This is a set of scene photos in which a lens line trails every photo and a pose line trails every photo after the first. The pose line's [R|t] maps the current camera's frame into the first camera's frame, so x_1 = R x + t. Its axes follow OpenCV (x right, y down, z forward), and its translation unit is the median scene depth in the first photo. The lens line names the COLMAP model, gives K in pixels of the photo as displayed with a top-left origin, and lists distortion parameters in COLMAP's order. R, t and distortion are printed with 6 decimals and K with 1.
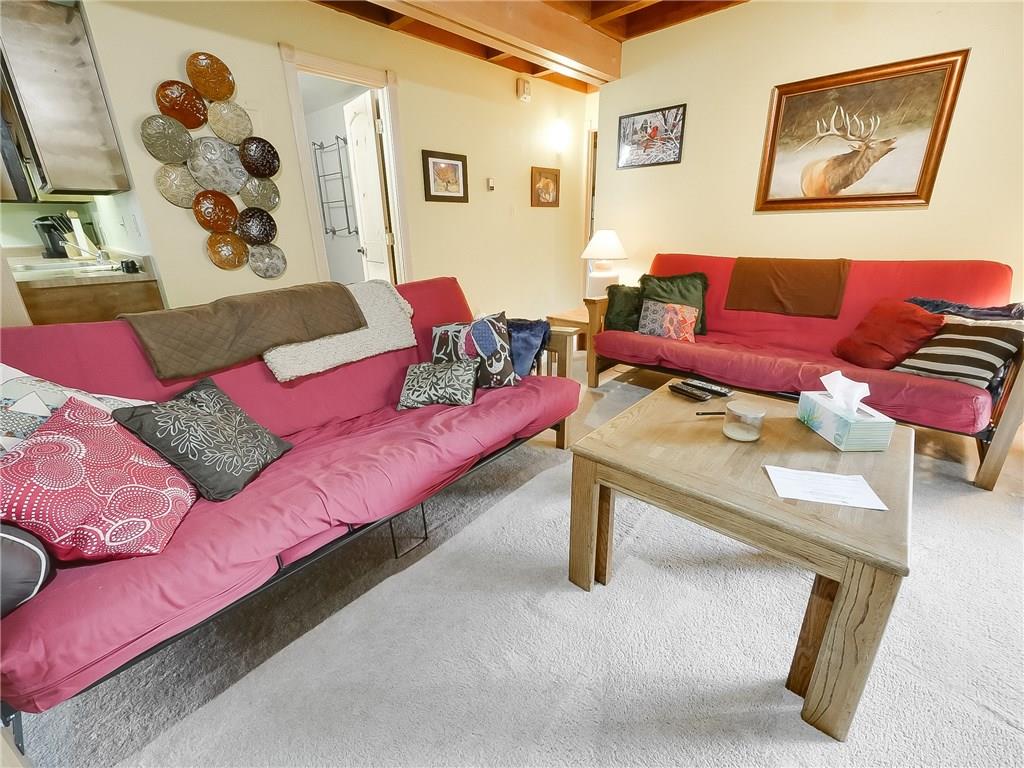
lens RADIAL K [[436.8, 0, 516.4], [0, 436.8, 394.1], [0, 0, 1]] dist [-0.006761, -0.000221]
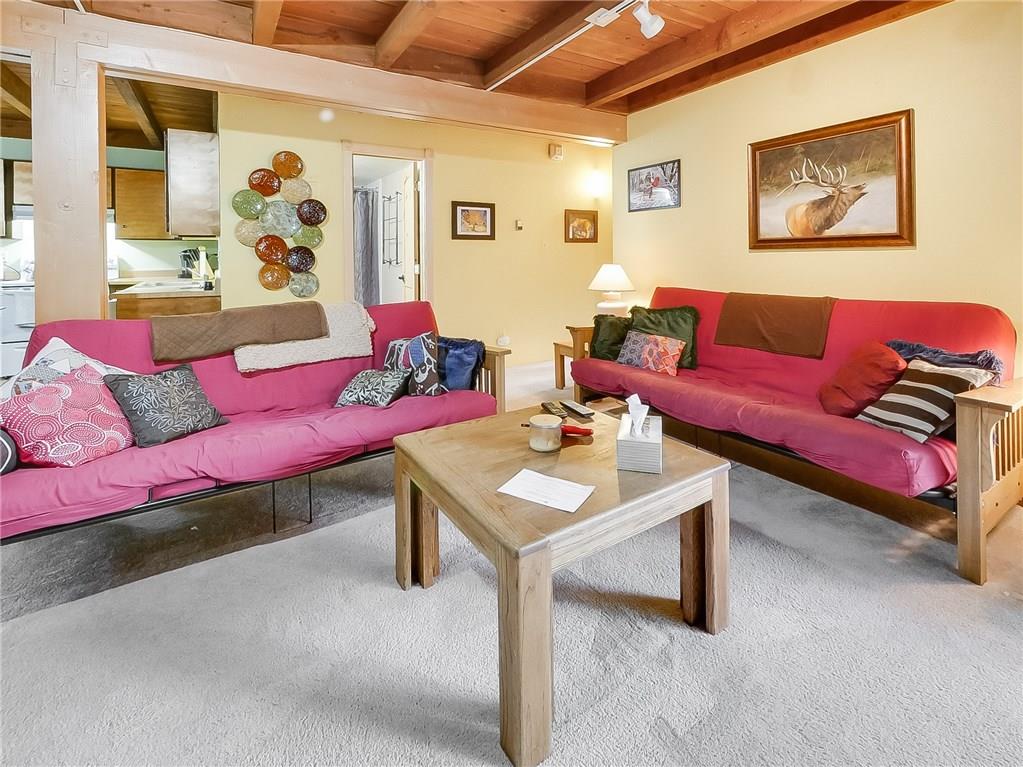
lens RADIAL K [[474.5, 0, 526.8], [0, 474.5, 265.4], [0, 0, 1]] dist [-0.002100, 0.000255]
pose [[0.967669, 0.015340, -0.251756, 0.455384], [-0.099390, 0.940576, -0.324712, 0.033547], [0.231815, 0.339235, 0.911692, -0.156039]]
